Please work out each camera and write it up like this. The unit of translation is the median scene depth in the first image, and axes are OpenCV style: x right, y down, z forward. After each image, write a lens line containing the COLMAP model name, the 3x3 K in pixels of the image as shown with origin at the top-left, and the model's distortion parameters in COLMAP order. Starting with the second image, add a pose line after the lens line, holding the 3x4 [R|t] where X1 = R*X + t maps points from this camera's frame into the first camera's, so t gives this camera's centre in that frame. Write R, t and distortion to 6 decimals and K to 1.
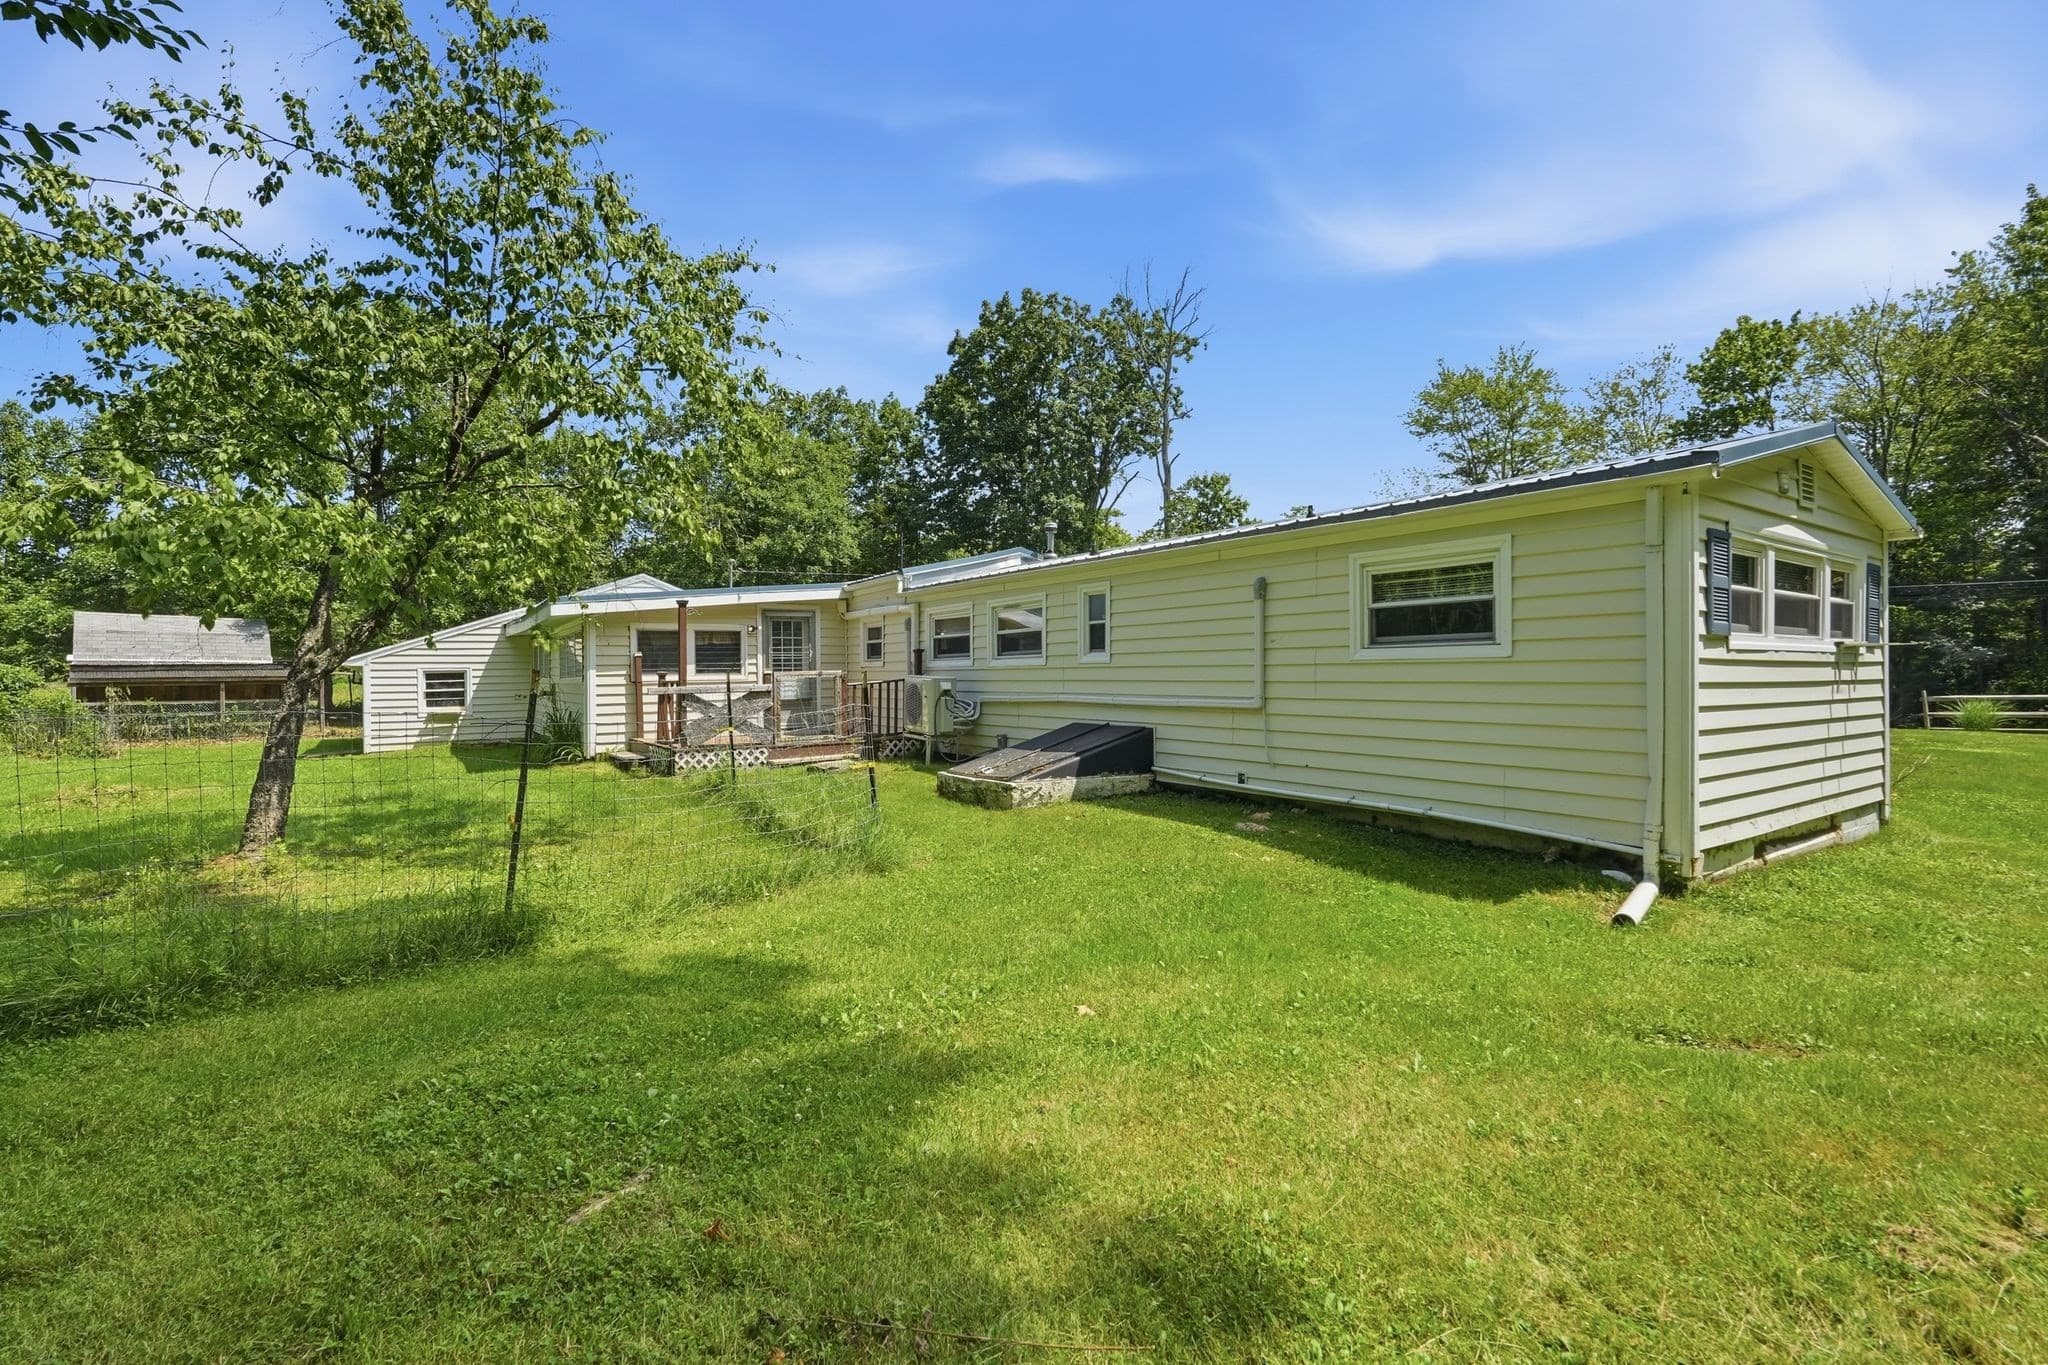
lens RADIAL K [[884.5, 0, 1017.5], [0, 884.5, 684.0], [0, 0, 1]] dist [-0.001096, 0.007733]
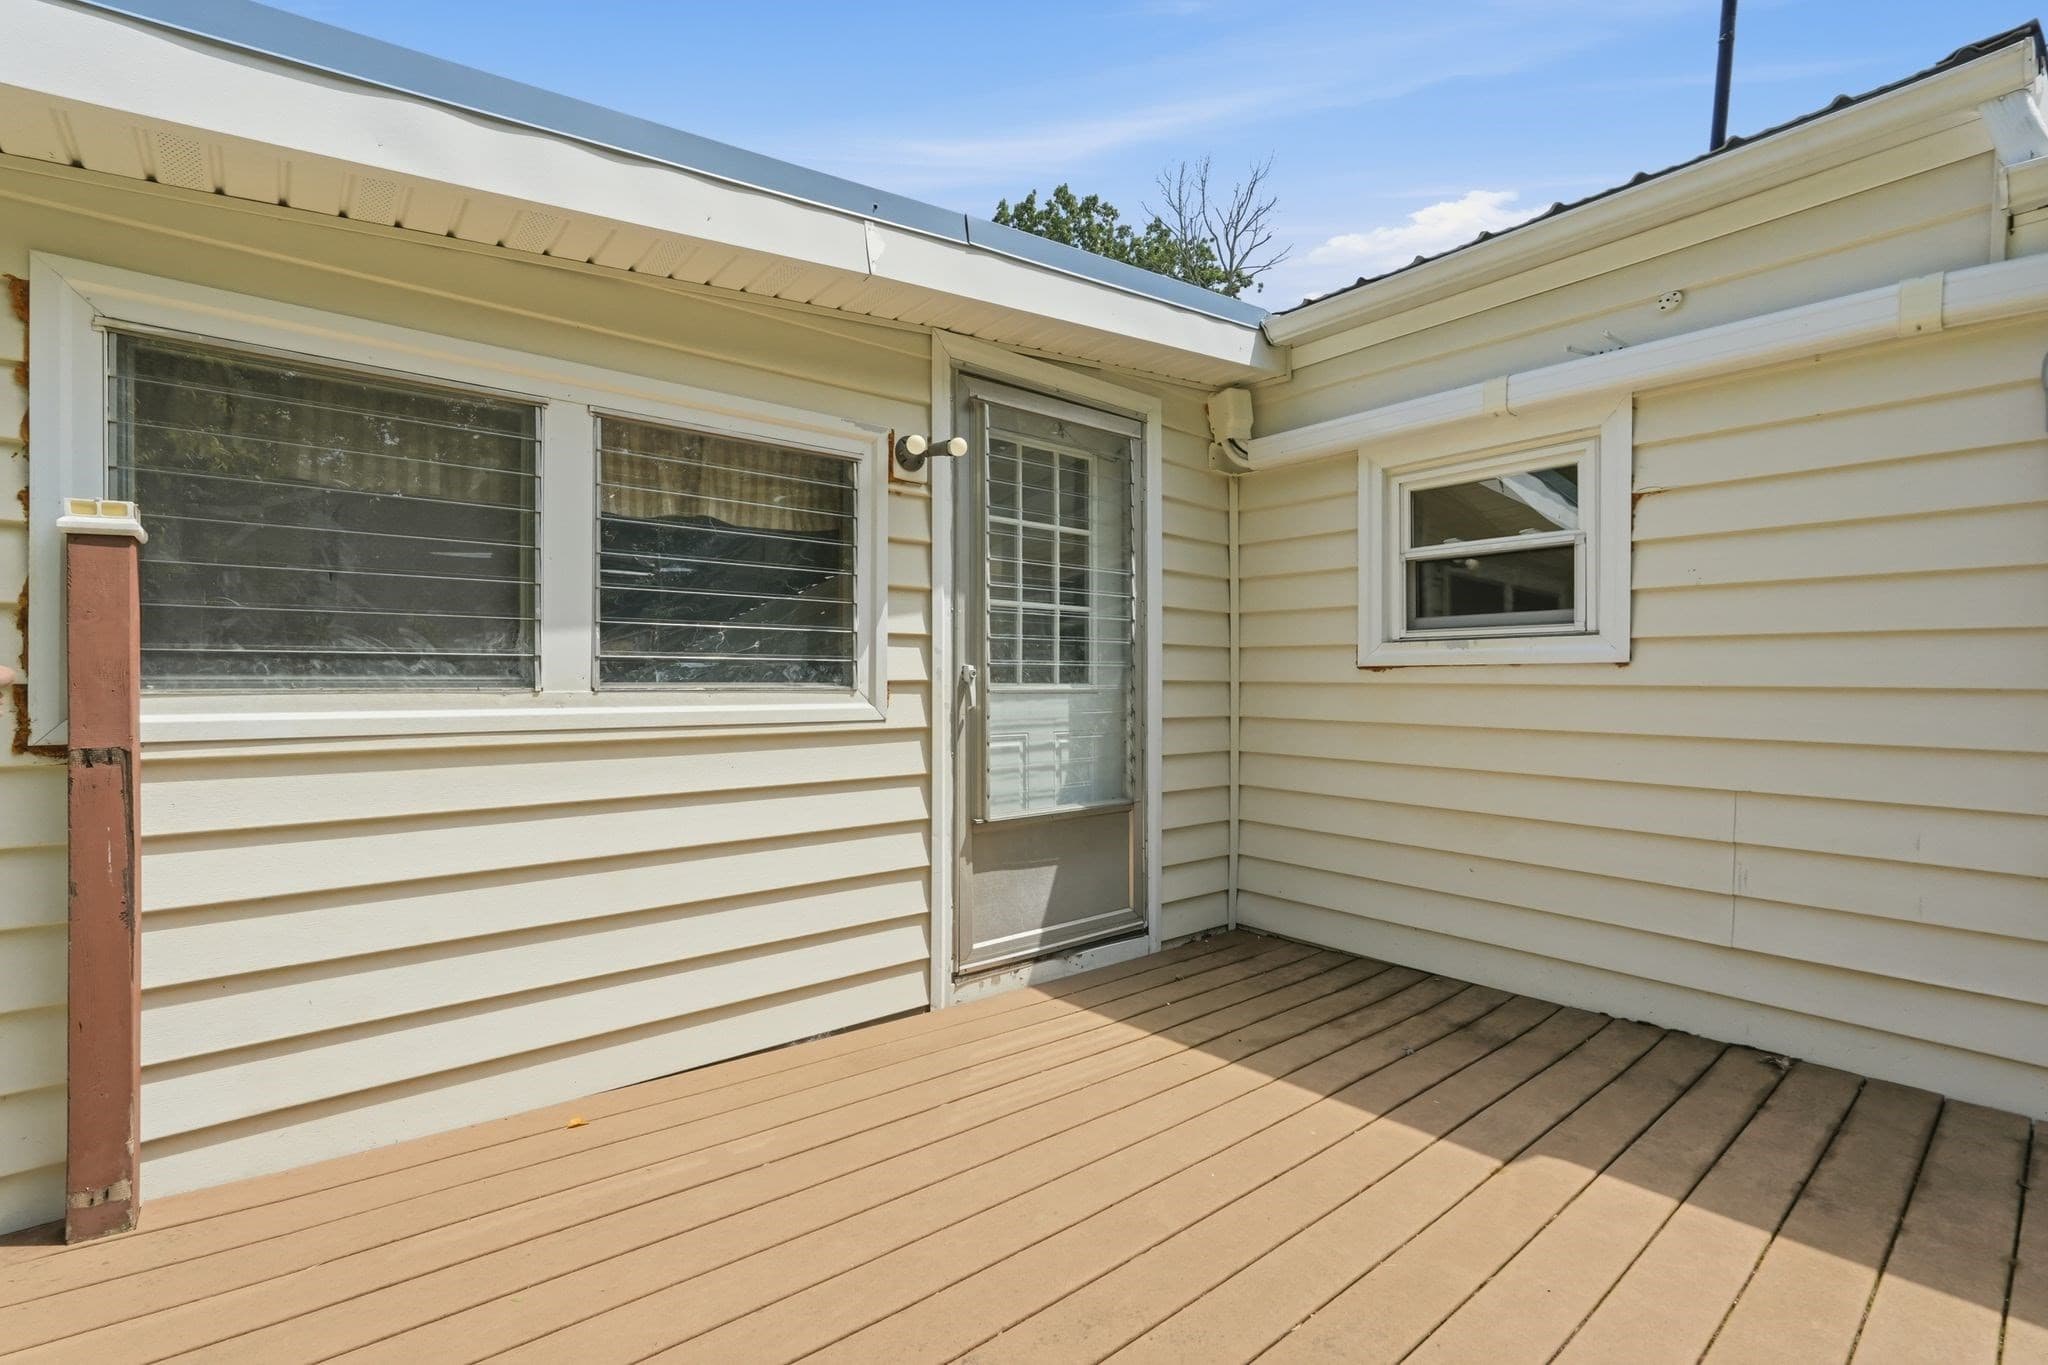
lens RADIAL K [[884.5, 0, 1017.5], [0, 884.5, 684.0], [0, 0, 1]] dist [-0.001096, 0.007733]
pose [[0.994721, 0.018072, 0.101016, -0.242451], [-0.017027, 0.999792, -0.011199, -0.008929], [-0.101197, 0.009420, 0.994822, 0.662591]]
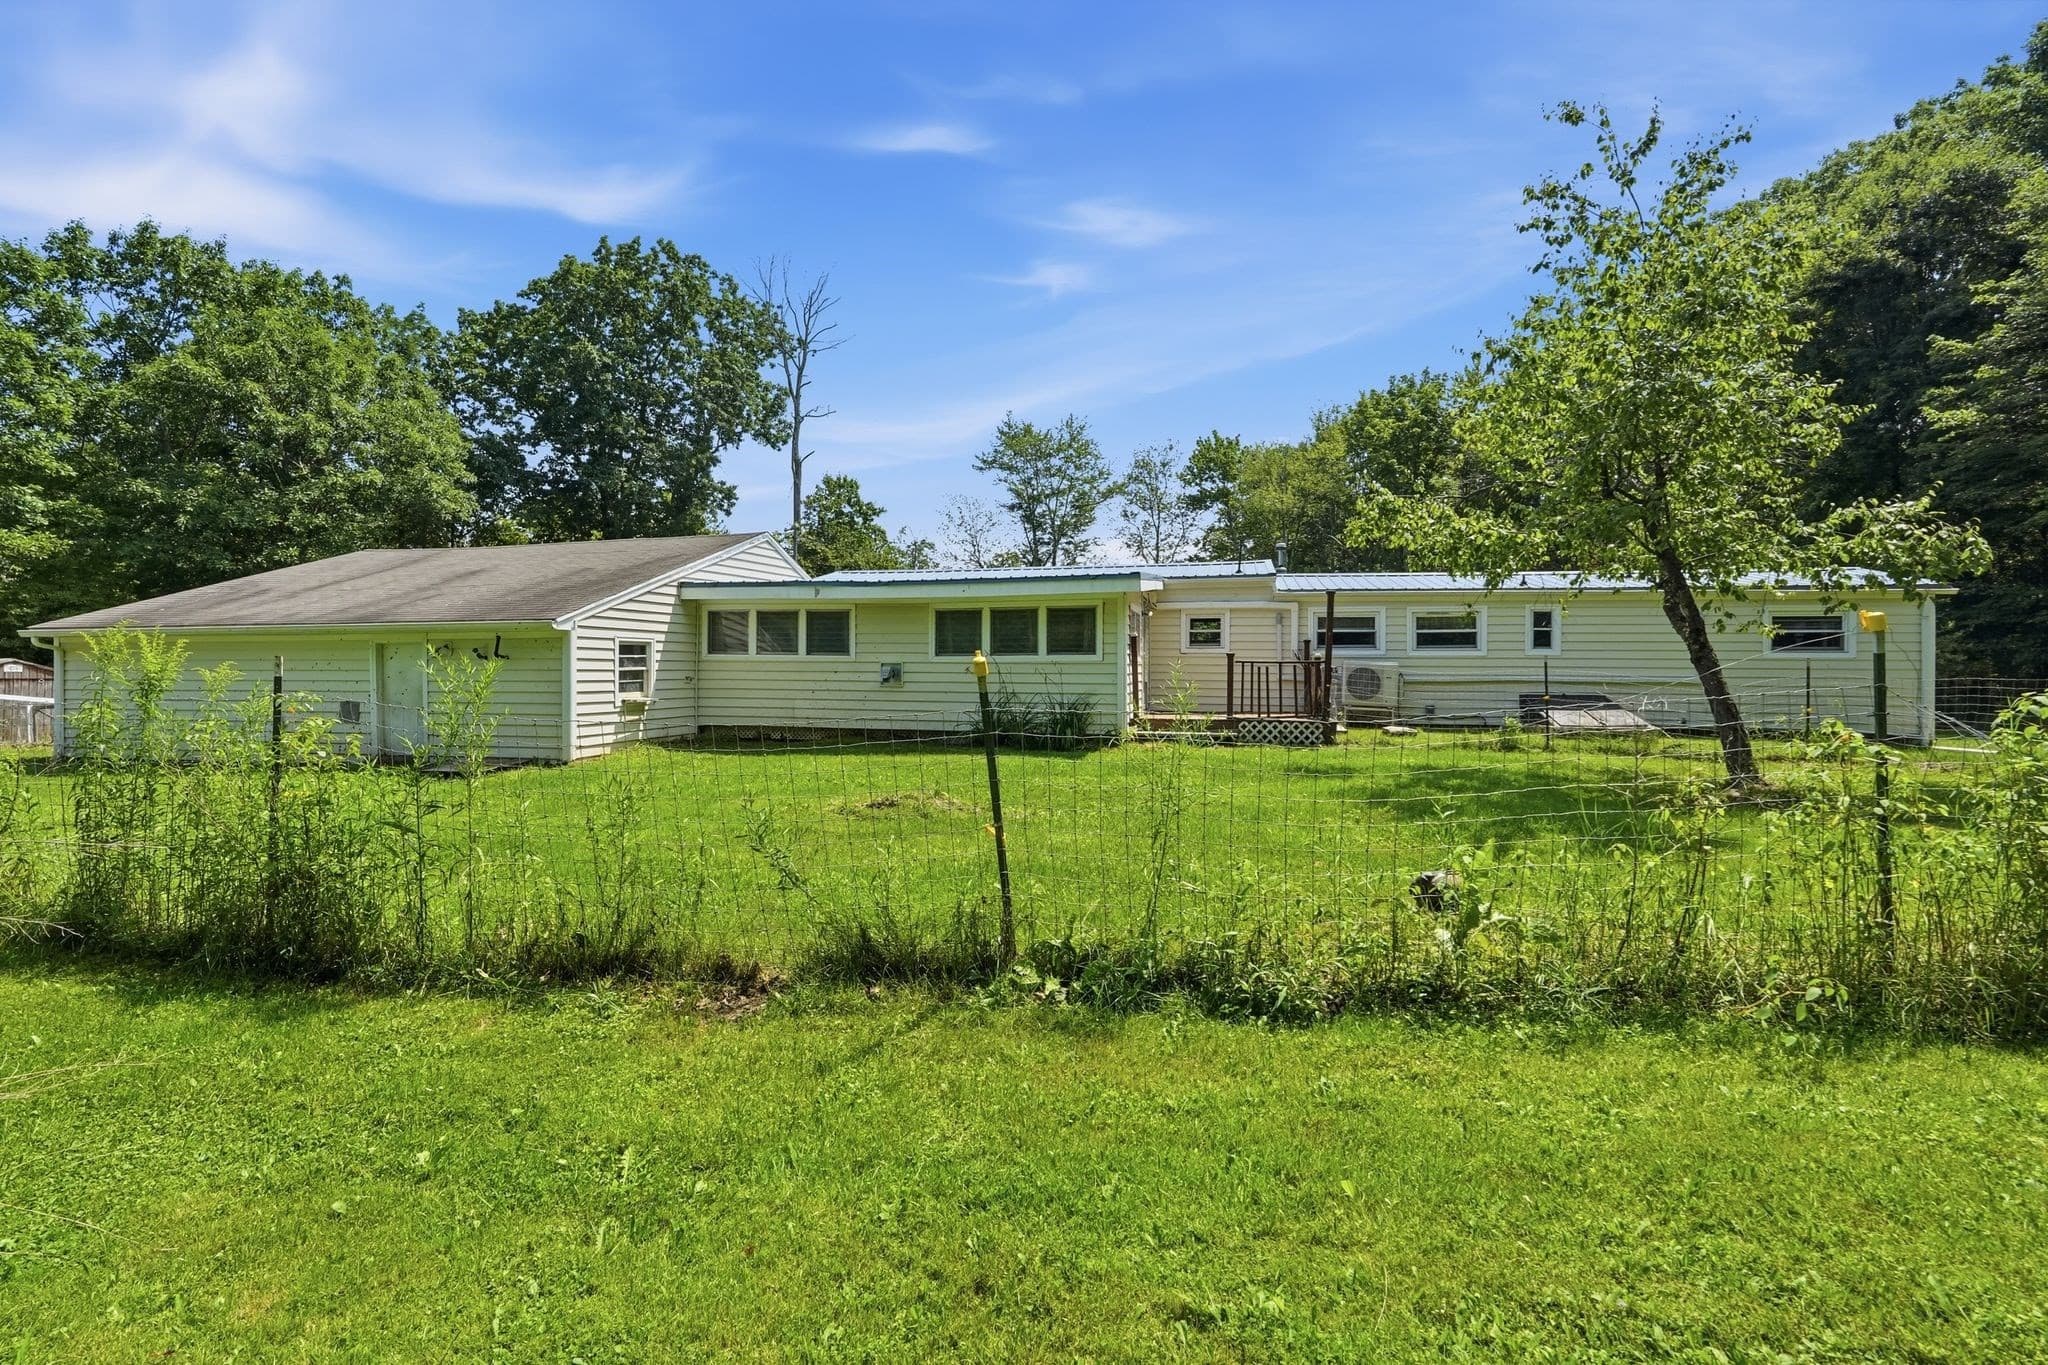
lens RADIAL K [[918.9, 0, 1016.5], [0, 918.9, 674.9], [0, 0, 1]] dist [-0.014356, 0.009114]
pose [[0.730803, 0.015036, 0.682423, -0.940214], [-0.004115, 0.999836, -0.017622, 0.024023], [-0.682576, 0.010070, 0.730745, 0.256600]]
